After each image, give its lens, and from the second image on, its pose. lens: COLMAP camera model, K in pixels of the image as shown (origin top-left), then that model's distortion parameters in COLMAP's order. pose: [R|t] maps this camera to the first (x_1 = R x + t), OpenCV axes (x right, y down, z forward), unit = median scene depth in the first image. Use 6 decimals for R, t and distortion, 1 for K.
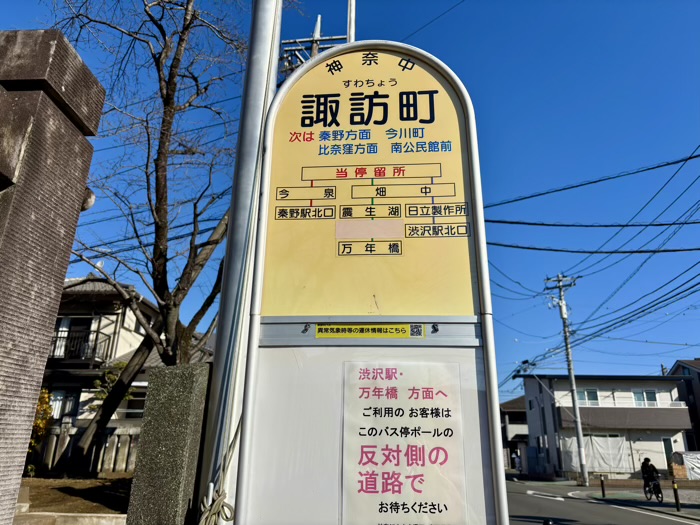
lens RADIAL K [[526.0, 0, 351.6], [0, 526.0, 262.6], [0, 0, 1]] dist [0.036710, -0.032637]
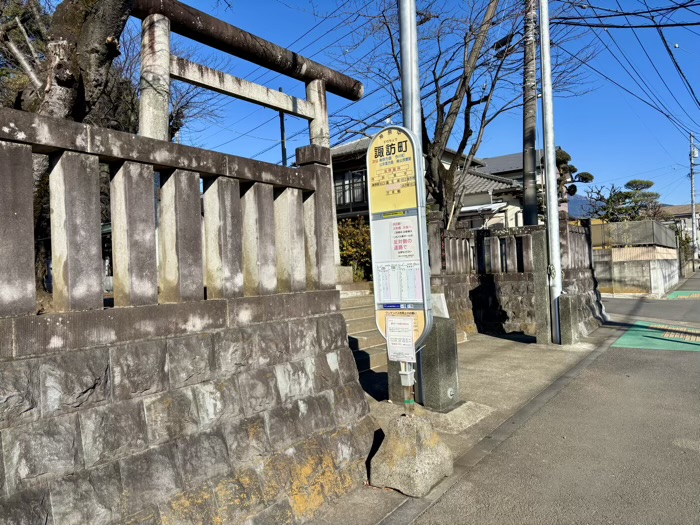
lens RADIAL K [[526.0, 0, 351.6], [0, 526.0, 262.6], [0, 0, 1]] dist [0.036710, -0.032637]
pose [[0.837908, -0.066615, -0.541730, 1.691737], [0.243503, 0.933901, 0.261793, -0.579550], [0.488483, -0.351272, 0.798744, -2.225615]]
